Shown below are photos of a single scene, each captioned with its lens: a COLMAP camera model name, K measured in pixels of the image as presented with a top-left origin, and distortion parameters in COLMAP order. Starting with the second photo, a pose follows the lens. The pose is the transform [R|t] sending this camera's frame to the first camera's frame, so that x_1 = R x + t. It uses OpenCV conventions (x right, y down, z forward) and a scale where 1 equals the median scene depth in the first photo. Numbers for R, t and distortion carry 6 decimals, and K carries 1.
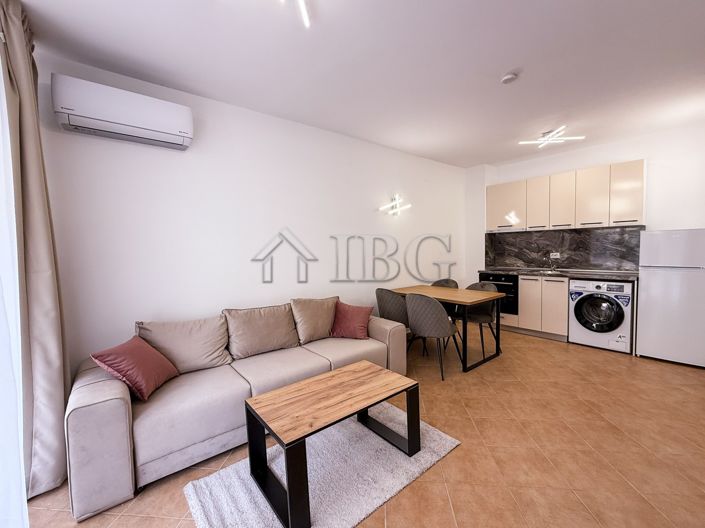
lens RADIAL K [[297.2, 0, 352.5], [0, 297.2, 264.0], [0, 0, 1]] dist [0.001040, -0.000298]
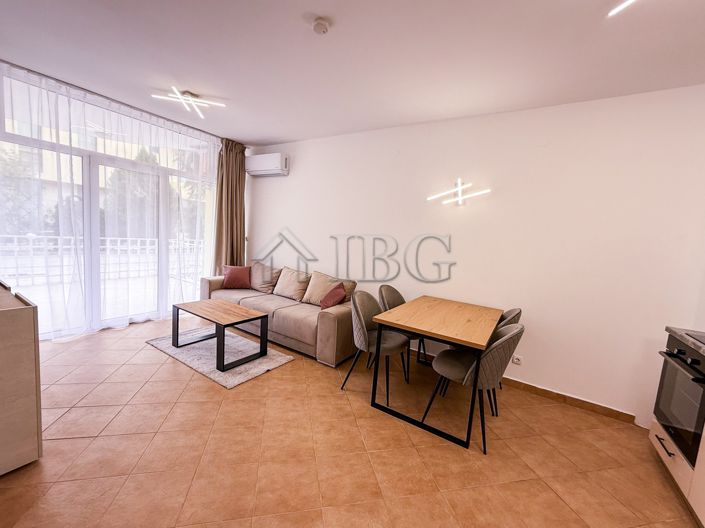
lens RADIAL K [[287.5, 0, 352.5], [0, 287.5, 264.0], [0, 0, 1]] dist [0.000756, -0.000223]
pose [[0.312953, 0.150758, -0.937727, 0.903258], [-0.133575, 0.984495, 0.113698, -0.073045], [0.940329, 0.089675, 0.328238, 0.592931]]
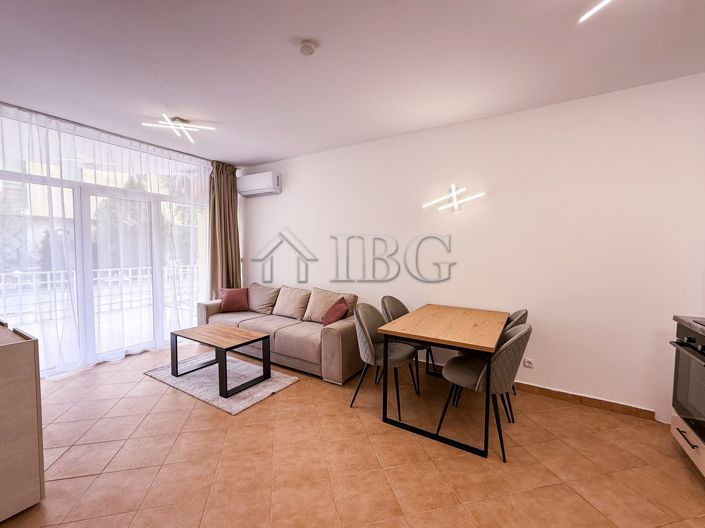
lens RADIAL K [[297.2, 0, 352.5], [0, 297.2, 264.0], [0, 0, 1]] dist [0.001040, -0.000298]
pose [[0.328255, 0.077959, -0.941367, 0.916828], [-0.063768, 0.996144, 0.060260, -0.065540], [0.942434, 0.040248, 0.331960, 0.583120]]
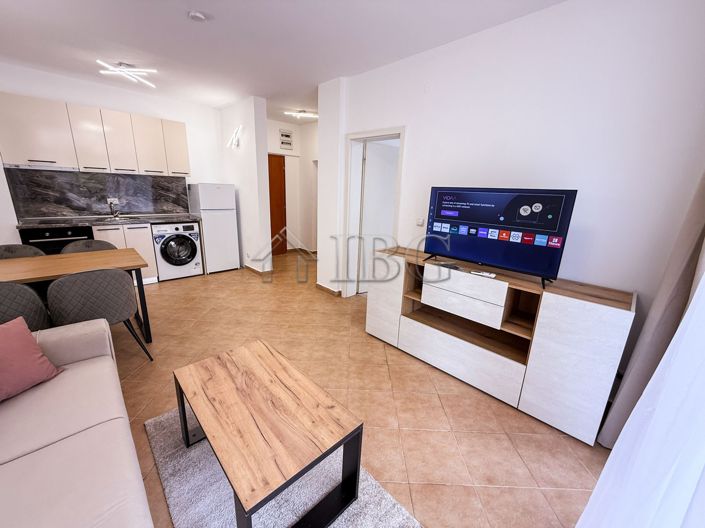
lens RADIAL K [[280.3, 0, 350.9], [0, 280.3, 263.9], [0, 0, 1]] dist [0.000010, -0.000254]
pose [[-0.081080, -0.238528, 0.967745, -0.372033], [0.016050, 0.970503, 0.240553, -0.047354], [-0.996578, 0.035036, -0.074860, 0.408382]]
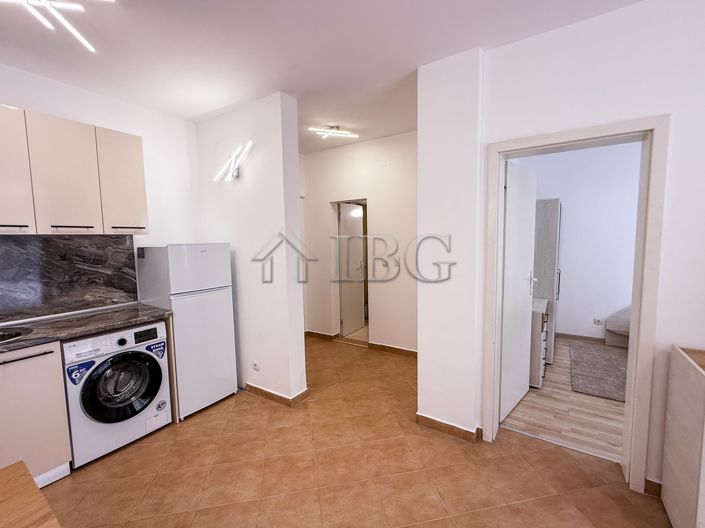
lens RADIAL K [[308.8, 0, 351.3], [0, 308.8, 263.8], [0, 0, 1]] dist [-0.000072, -0.000094]
pose [[-0.286493, -0.052043, 0.956668, 0.155580], [0.074628, 0.994278, 0.076438, -0.084958], [-0.955171, 0.093293, -0.280970, 0.767457]]
